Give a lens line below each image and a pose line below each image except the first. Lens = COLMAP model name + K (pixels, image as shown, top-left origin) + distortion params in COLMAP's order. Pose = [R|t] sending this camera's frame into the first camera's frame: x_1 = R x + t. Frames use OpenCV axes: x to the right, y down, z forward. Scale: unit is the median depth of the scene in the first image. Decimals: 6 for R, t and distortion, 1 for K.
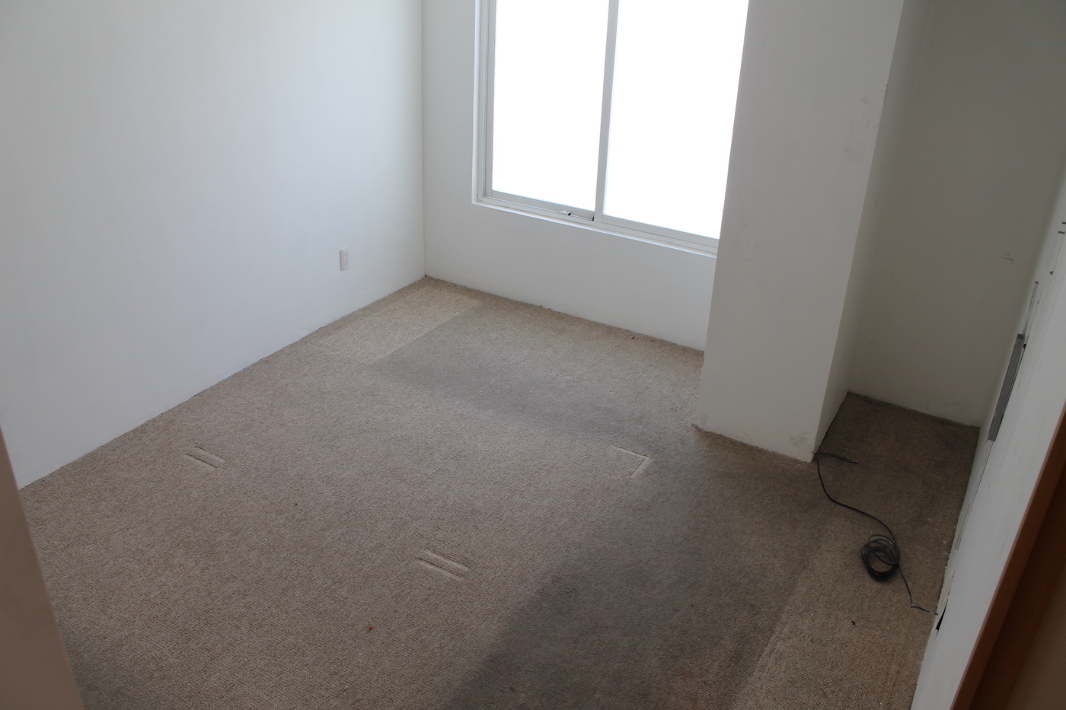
lens RADIAL K [[890.5, 0, 519.8], [0, 890.5, 357.6], [0, 0, 1]] dist [-0.177905, 0.150881]
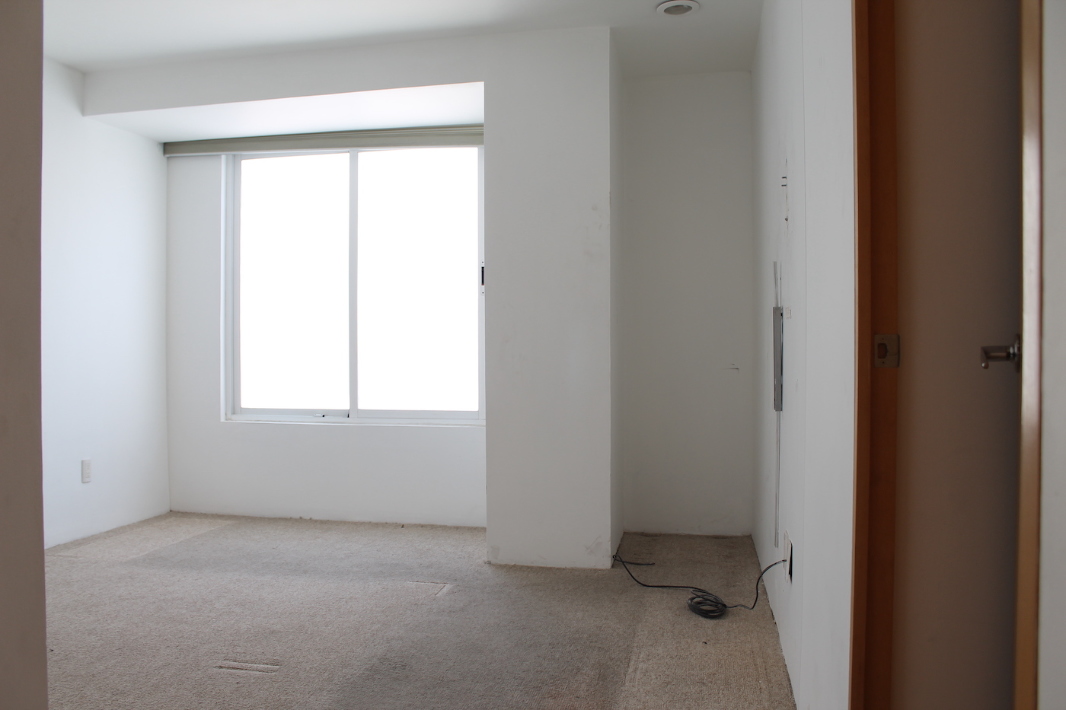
lens RADIAL K [[890.5, 0, 519.8], [0, 890.5, 357.6], [0, 0, 1]] dist [-0.177905, 0.150881]
pose [[0.940496, -0.041746, 0.337231, -0.084681], [0.184359, 0.896351, -0.403195, 0.272648], [-0.285446, 0.441375, 0.850711, 0.071146]]
